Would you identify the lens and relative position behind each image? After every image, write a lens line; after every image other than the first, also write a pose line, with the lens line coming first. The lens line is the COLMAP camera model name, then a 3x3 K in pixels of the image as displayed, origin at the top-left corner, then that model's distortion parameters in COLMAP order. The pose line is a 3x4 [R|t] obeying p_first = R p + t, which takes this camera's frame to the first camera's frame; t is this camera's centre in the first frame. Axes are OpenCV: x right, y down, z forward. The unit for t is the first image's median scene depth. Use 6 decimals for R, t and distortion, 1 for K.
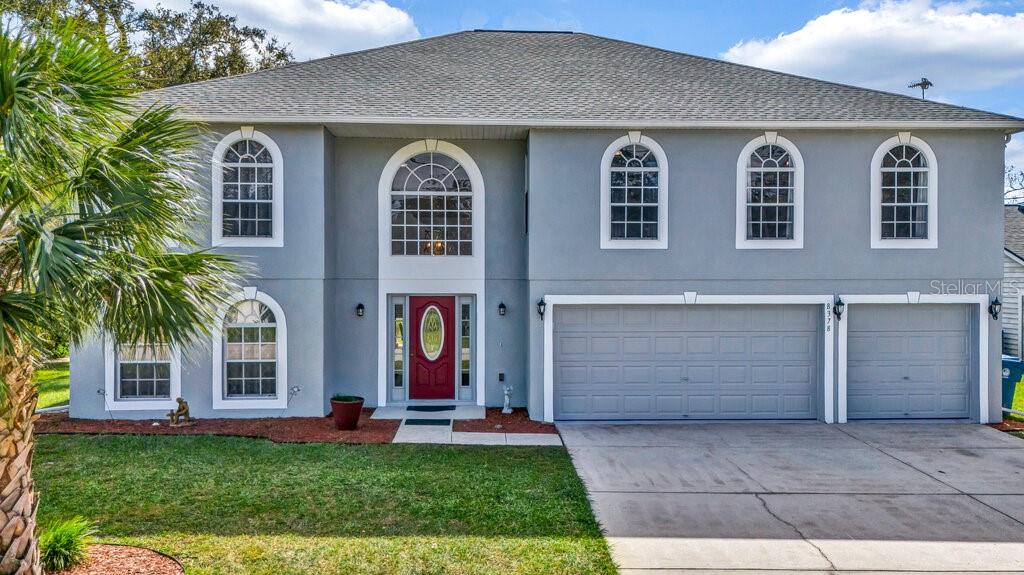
lens RADIAL K [[863.4, 0, 518.7], [0, 863.4, 271.2], [0, 0, 1]] dist [0.025754, -0.006888]
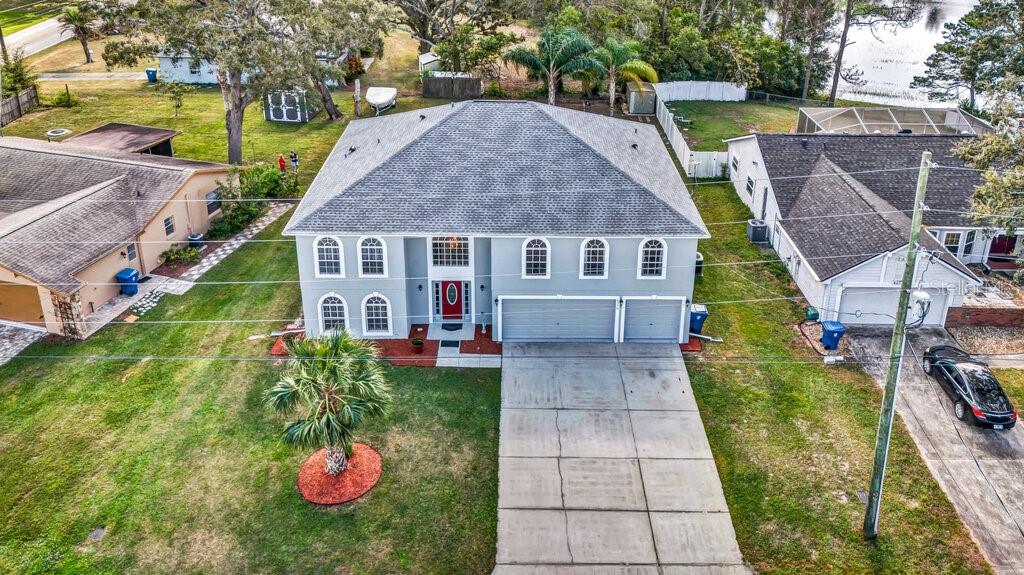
lens RADIAL K [[796.6, 0, 539.5], [0, 796.6, 168.8], [0, 0, 1]] dist [0.033645, 0.002426]
pose [[0.999578, 0.026617, -0.011641, 0.160255], [-0.020393, 0.928261, 0.371369, -1.108239], [0.020691, -0.370975, 0.928412, -0.907555]]
